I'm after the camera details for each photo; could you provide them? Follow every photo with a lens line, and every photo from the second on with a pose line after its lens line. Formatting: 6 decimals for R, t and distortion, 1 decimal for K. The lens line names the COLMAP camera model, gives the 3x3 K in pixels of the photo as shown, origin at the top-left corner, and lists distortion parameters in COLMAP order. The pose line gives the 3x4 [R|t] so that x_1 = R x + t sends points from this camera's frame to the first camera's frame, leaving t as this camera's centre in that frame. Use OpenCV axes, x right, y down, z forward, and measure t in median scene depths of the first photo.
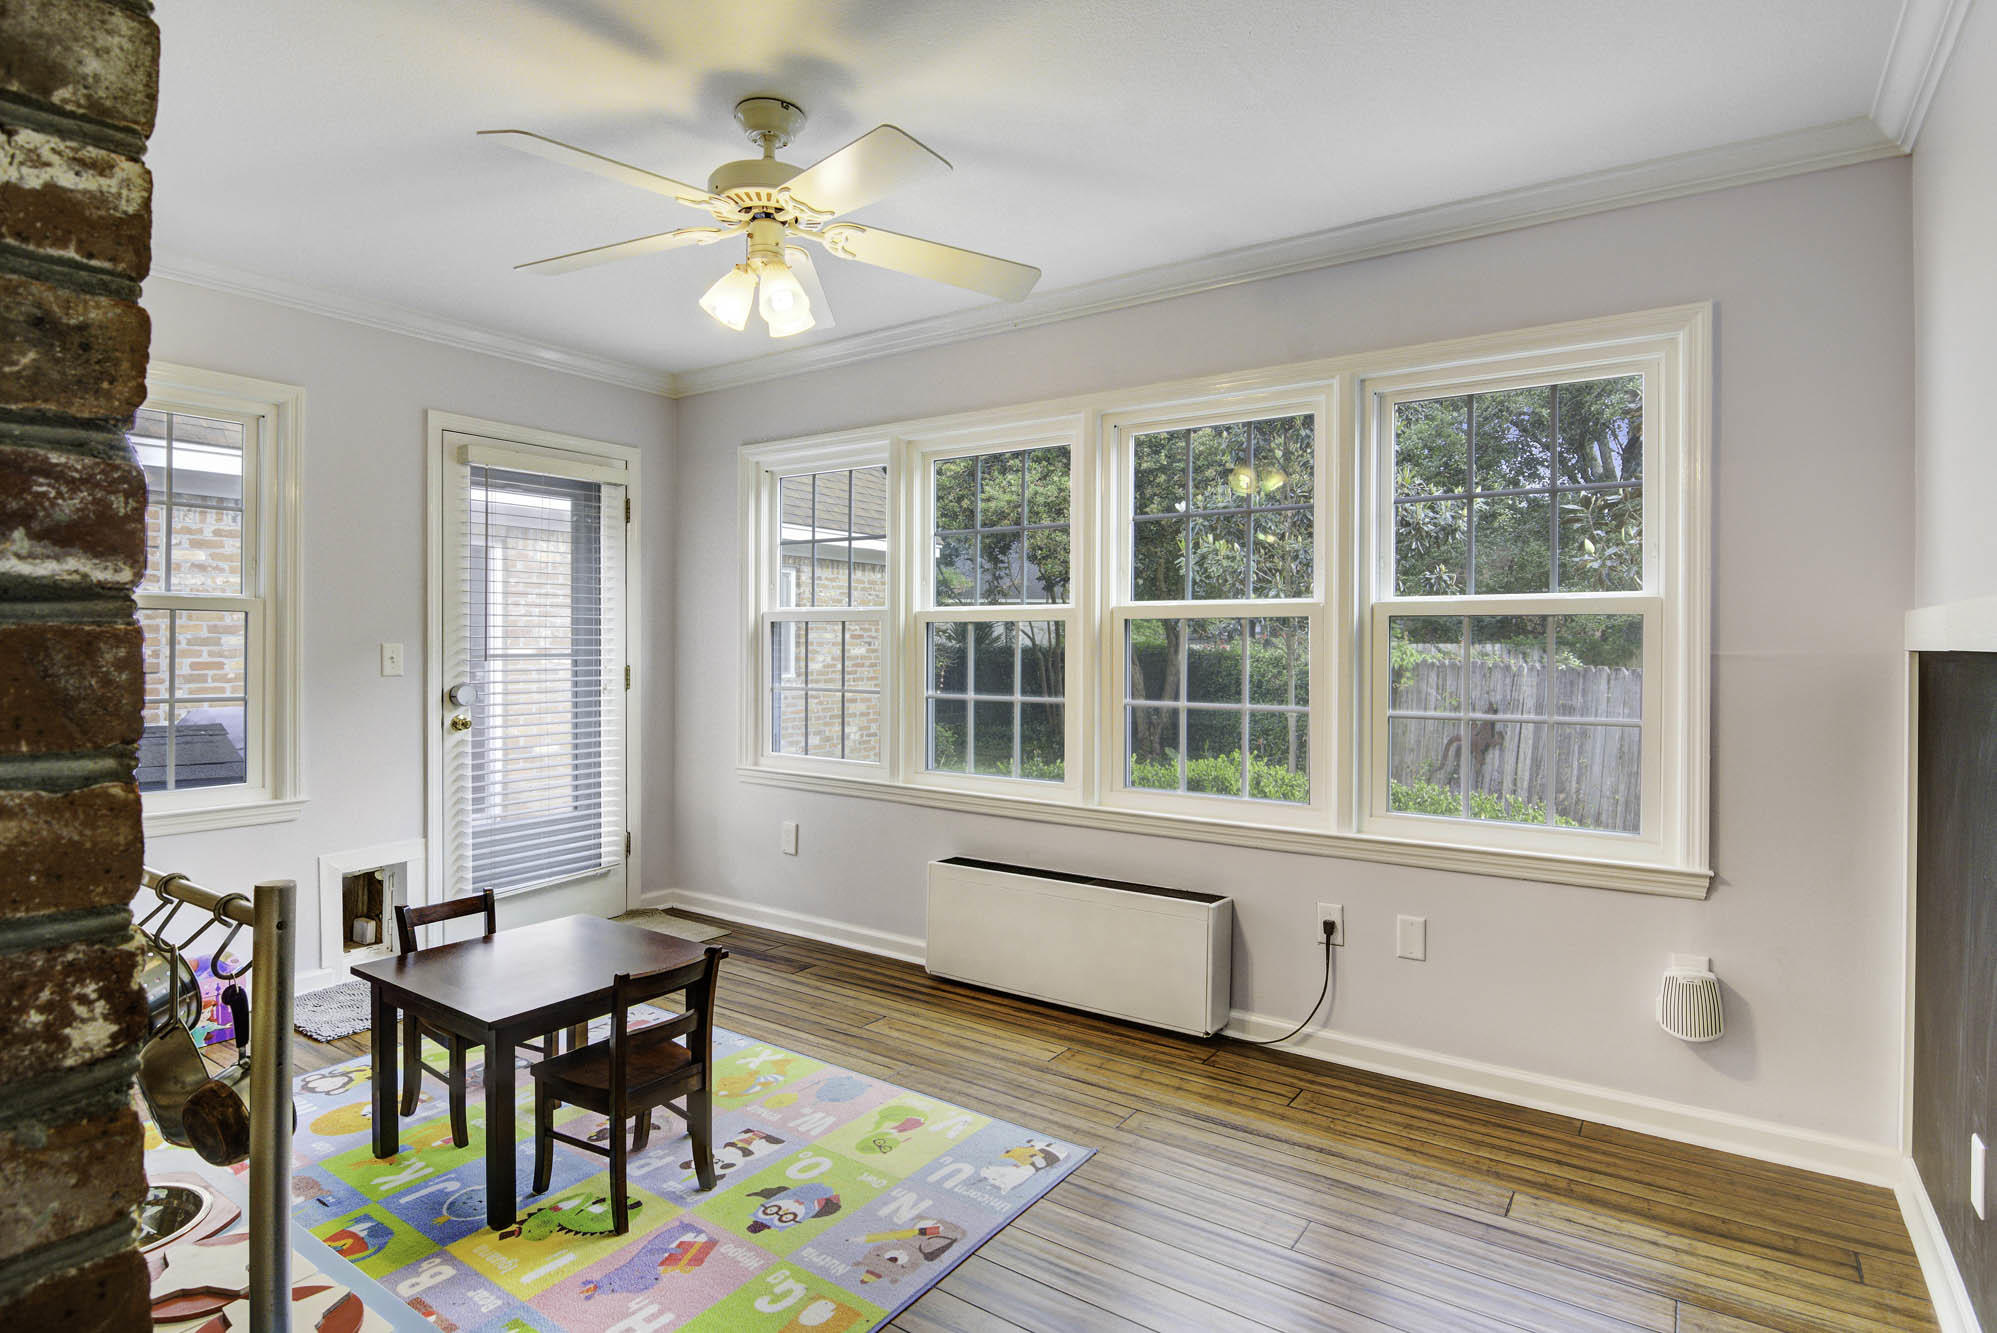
lens RADIAL K [[1030.2, 0, 998.5], [0, 1030.2, 666.5], [0, 0, 1]] dist [-0.002719, -0.000537]
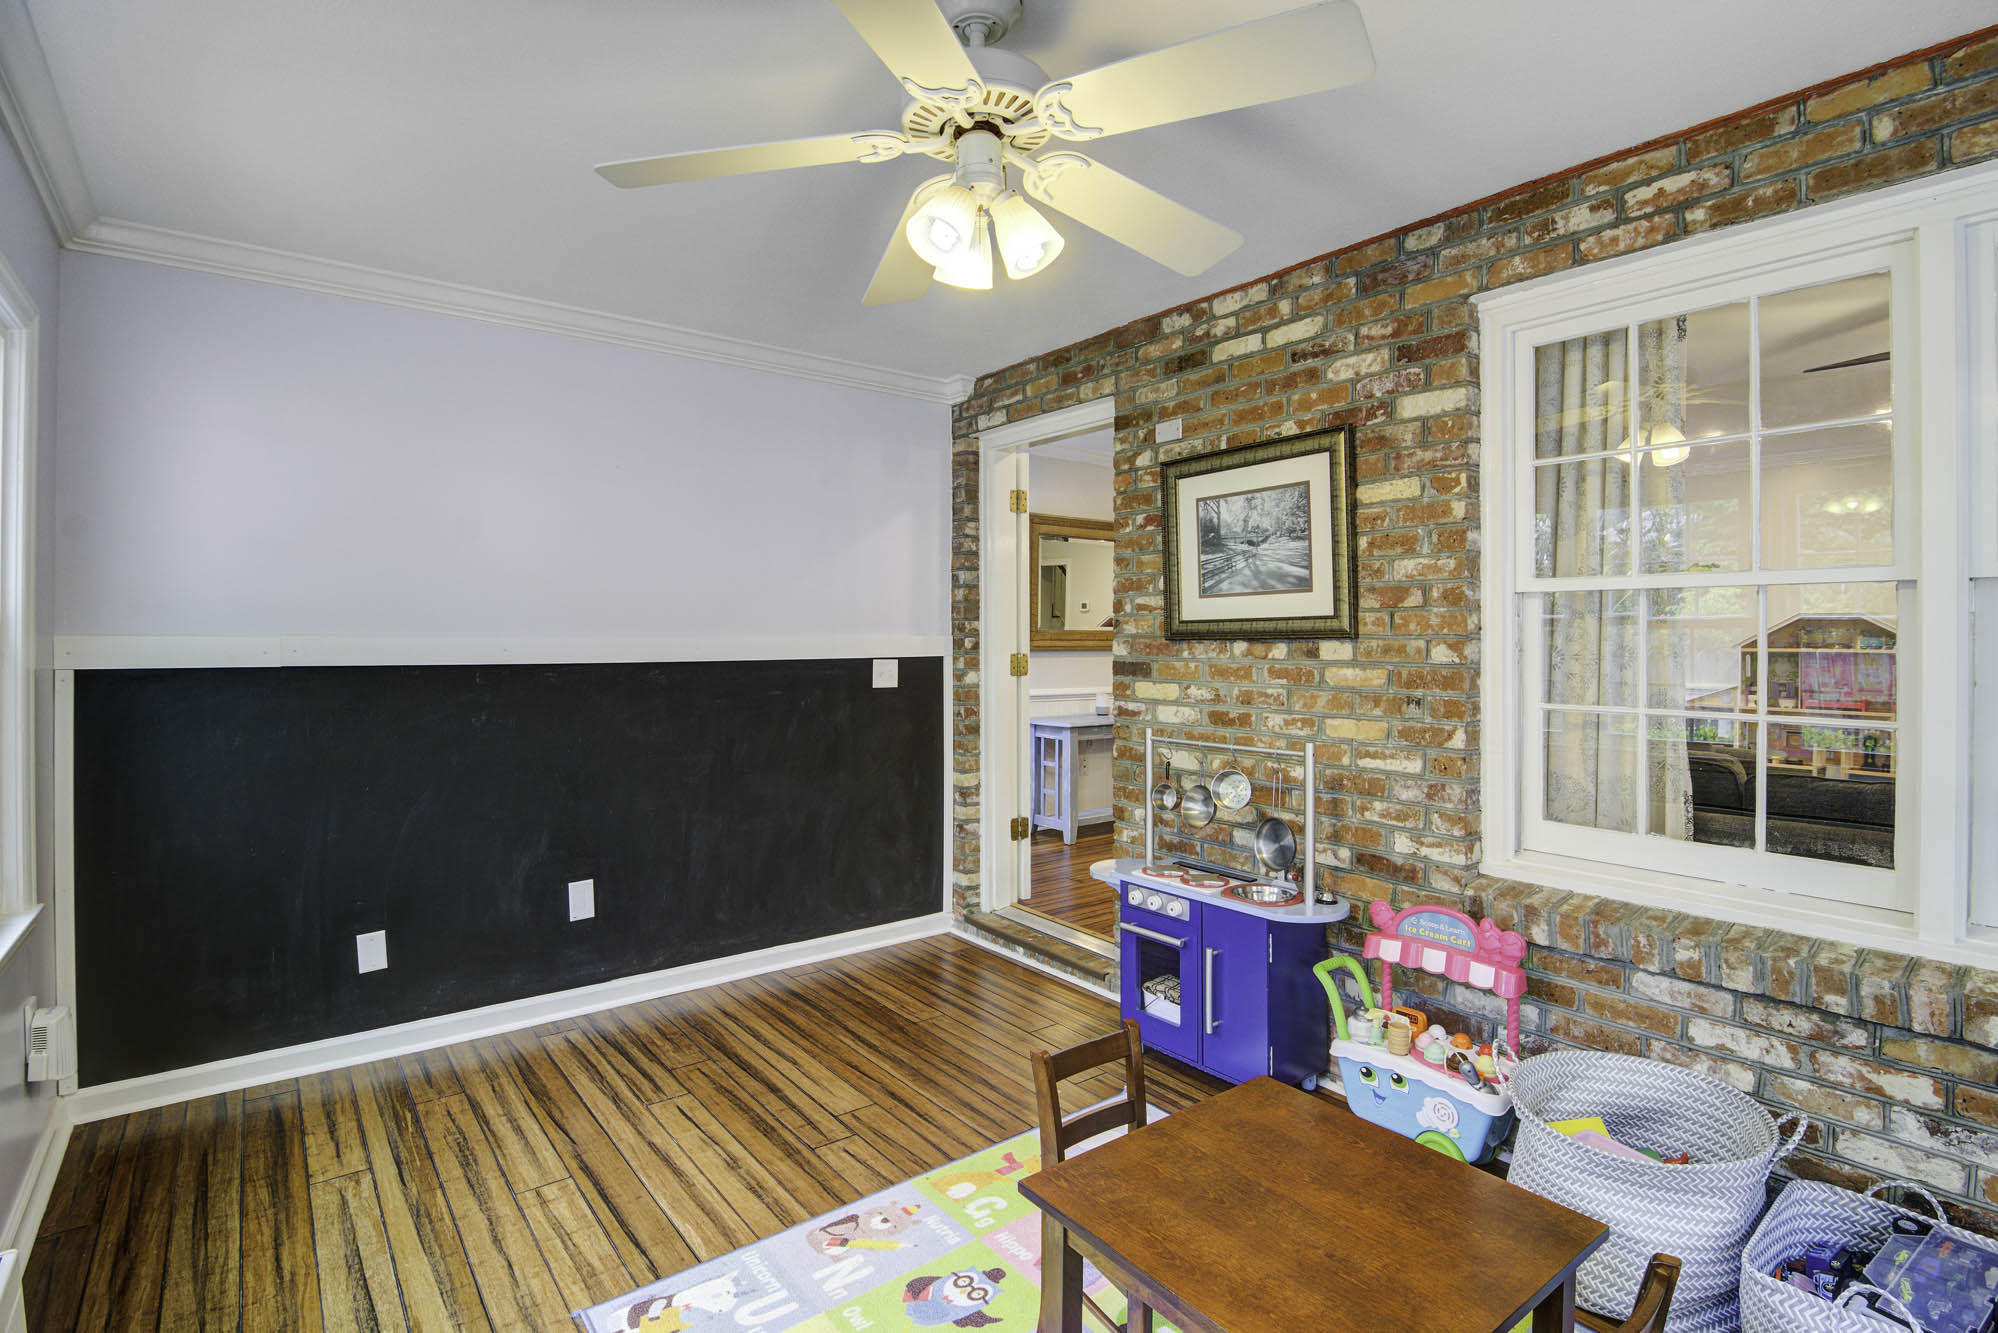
lens RADIAL K [[968.0, 0, 992.8], [0, 968.0, 640.3], [0, 0, 1]] dist [-0.013391, -0.013212]
pose [[-0.950700, -0.003420, 0.310092, -0.493798], [0.001165, 0.999893, 0.014599, -0.069607], [-0.310109, 0.014241, -0.950594, 1.790743]]
